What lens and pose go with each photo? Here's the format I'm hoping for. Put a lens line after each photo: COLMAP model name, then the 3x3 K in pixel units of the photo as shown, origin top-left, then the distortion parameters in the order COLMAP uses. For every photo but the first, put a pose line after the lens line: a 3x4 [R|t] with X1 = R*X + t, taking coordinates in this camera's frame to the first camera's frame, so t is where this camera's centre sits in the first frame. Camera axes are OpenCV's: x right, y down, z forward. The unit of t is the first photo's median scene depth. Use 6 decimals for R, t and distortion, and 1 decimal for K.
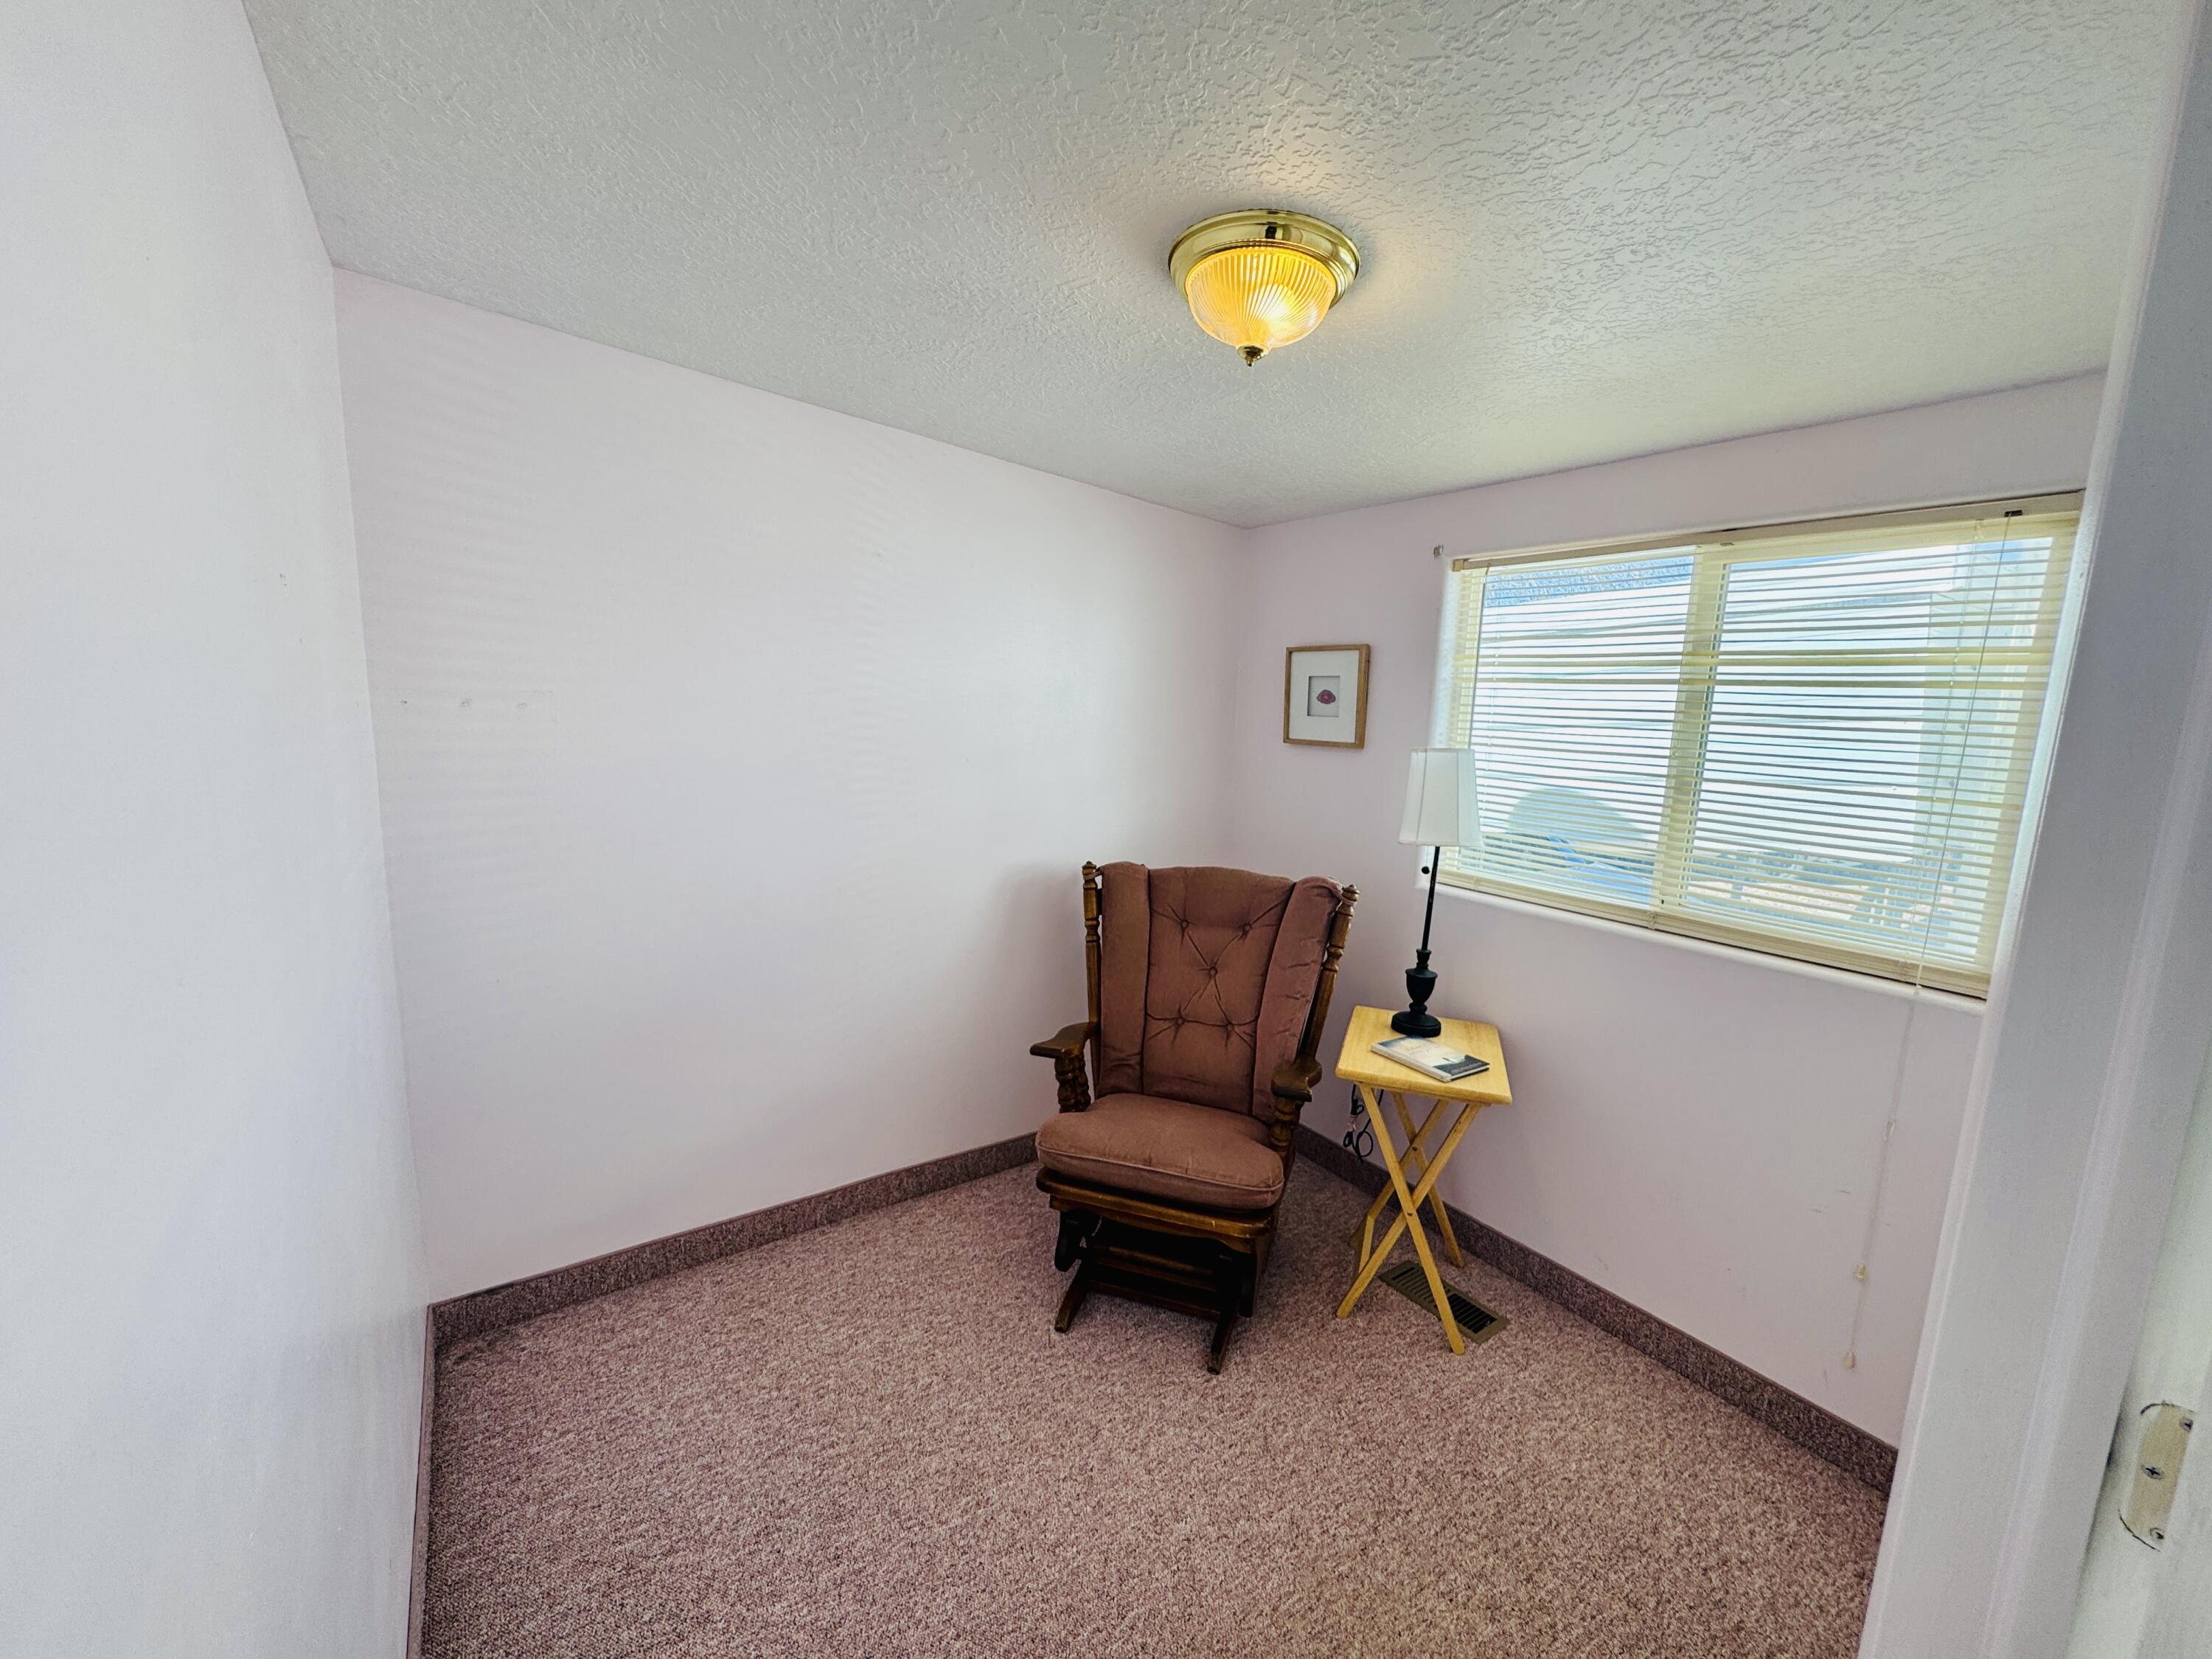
lens RADIAL K [[879.8, 0, 1118.4], [0, 879.8, 832.2], [0, 0, 1]] dist [-0.002668, -0.000195]
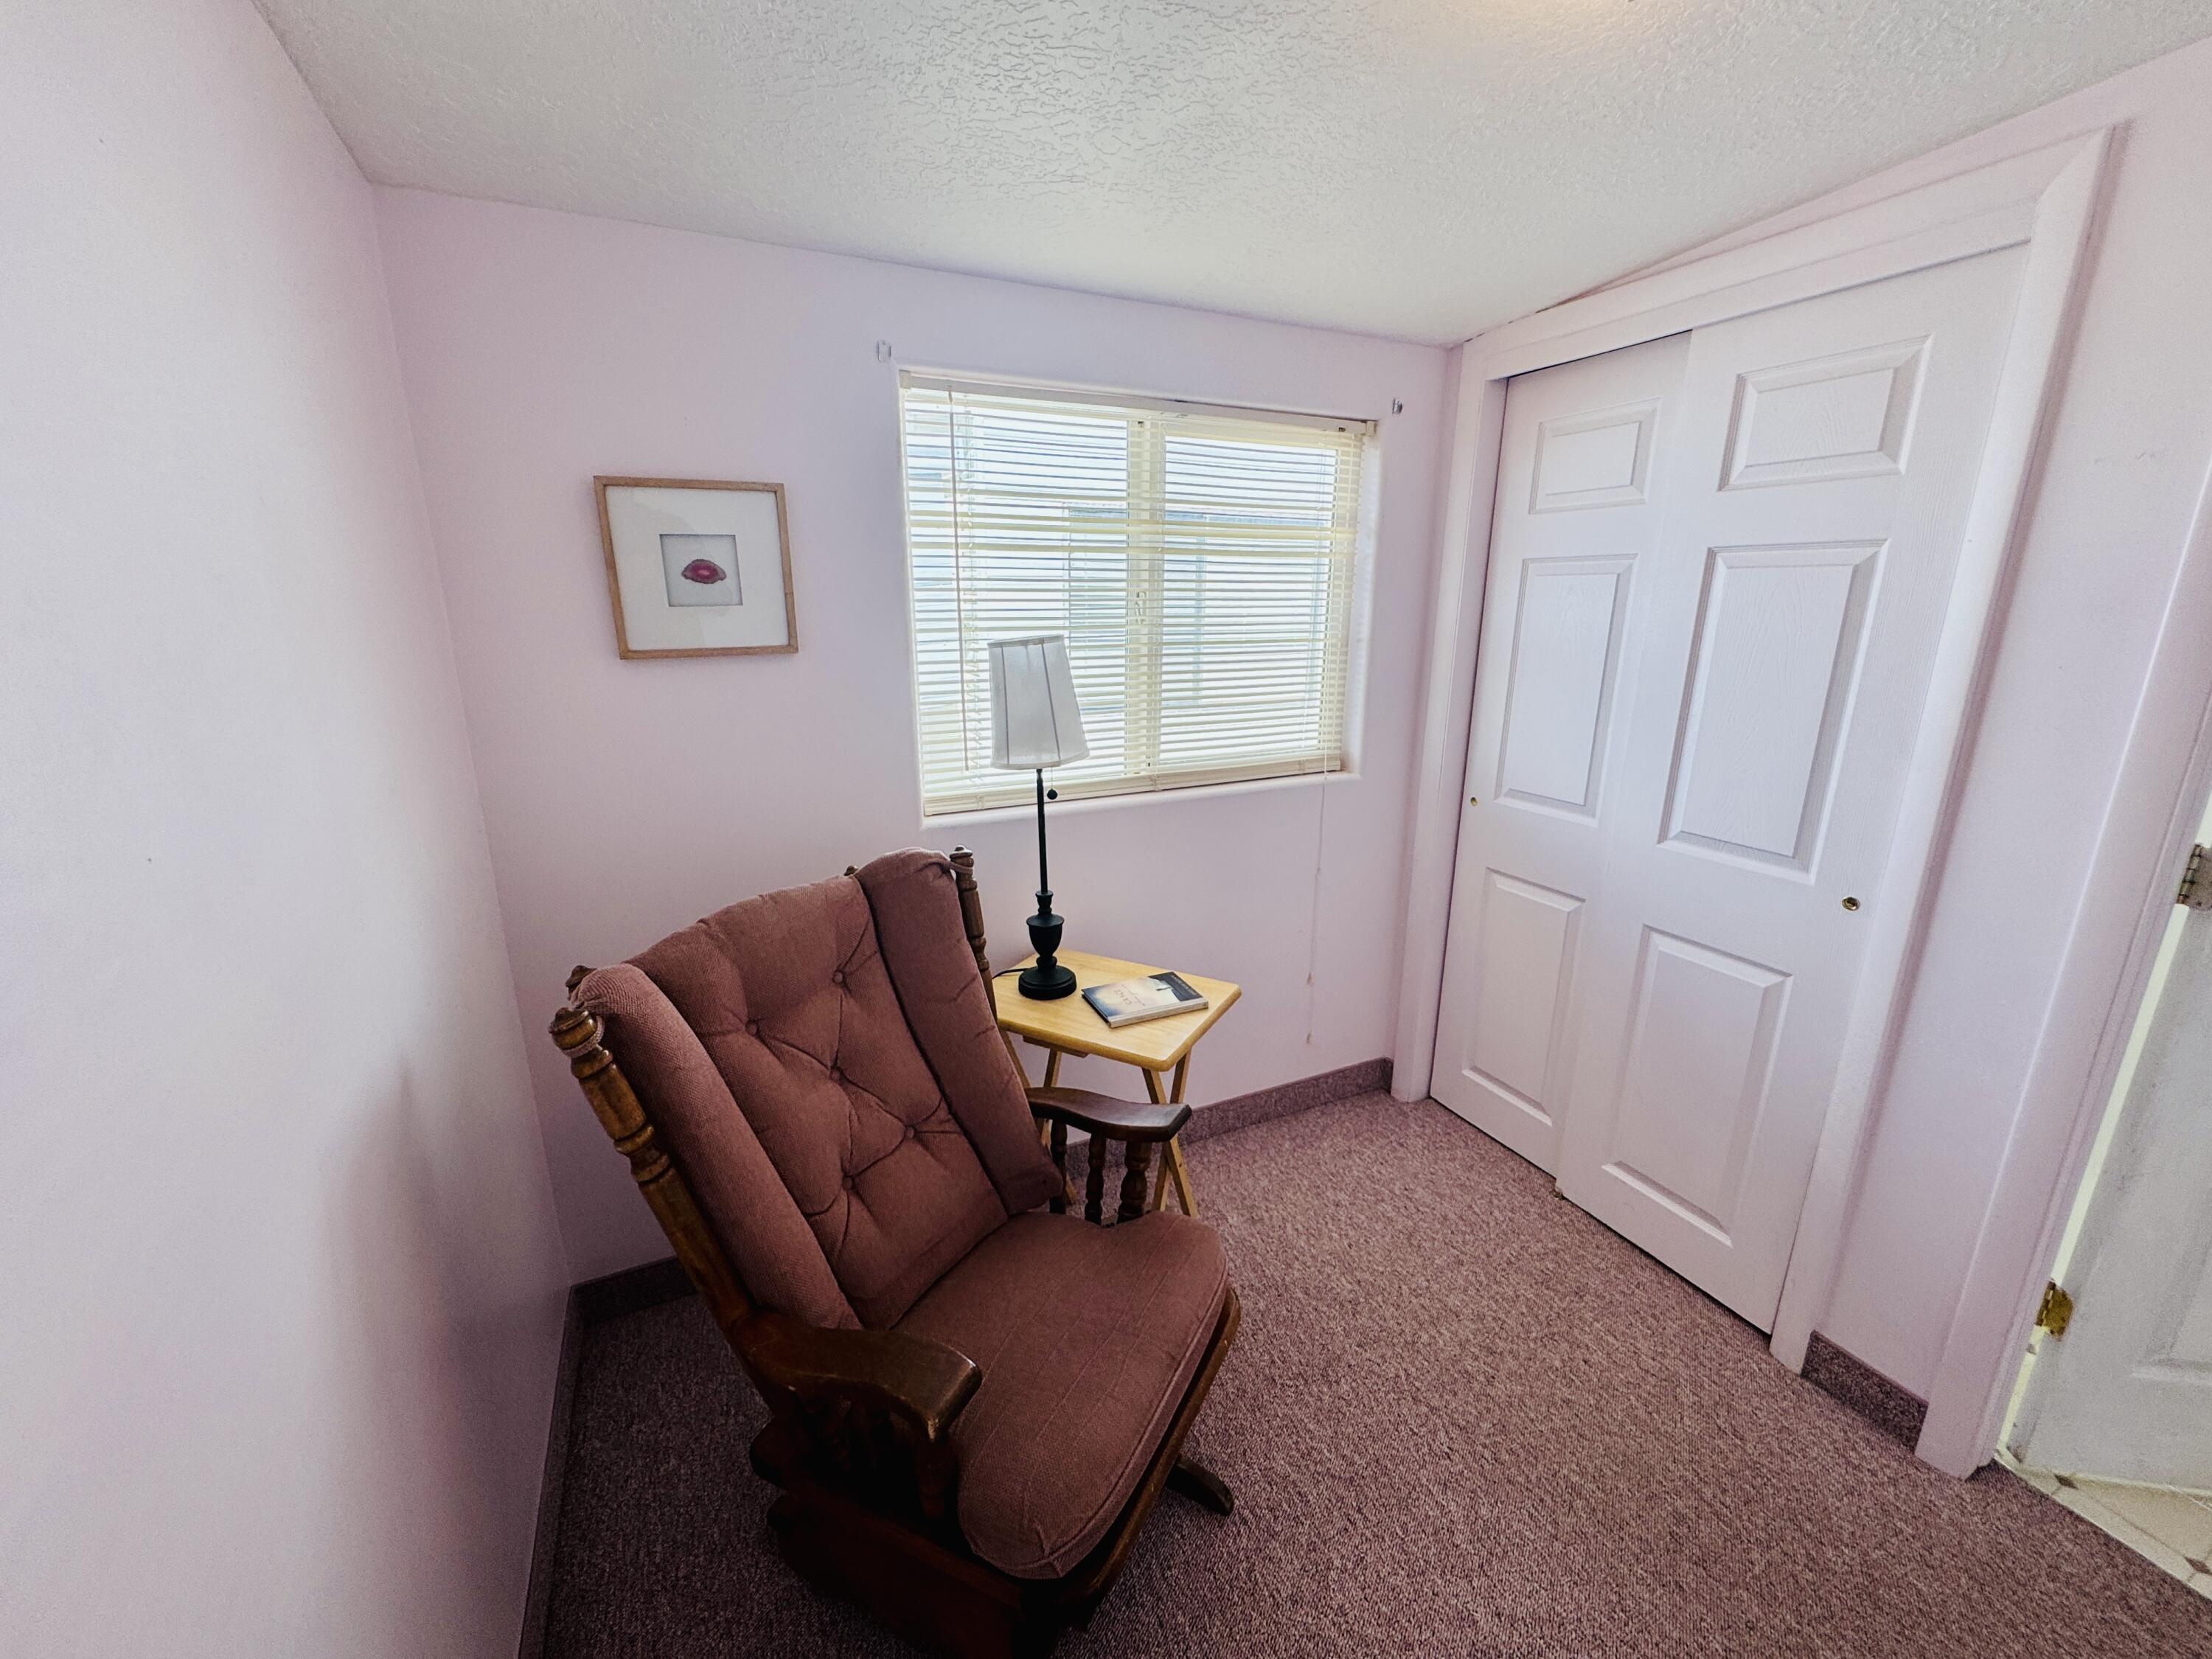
lens RADIAL K [[879.8, 0, 1113.7], [0, 879.8, 828.6], [0, 0, 1]] dist [-0.002668, -0.000195]
pose [[0.176595, -0.290558, 0.940420, -0.382016], [0.157124, 0.951506, 0.264478, -0.125134], [-0.971662, 0.101057, 0.213684, 0.763644]]
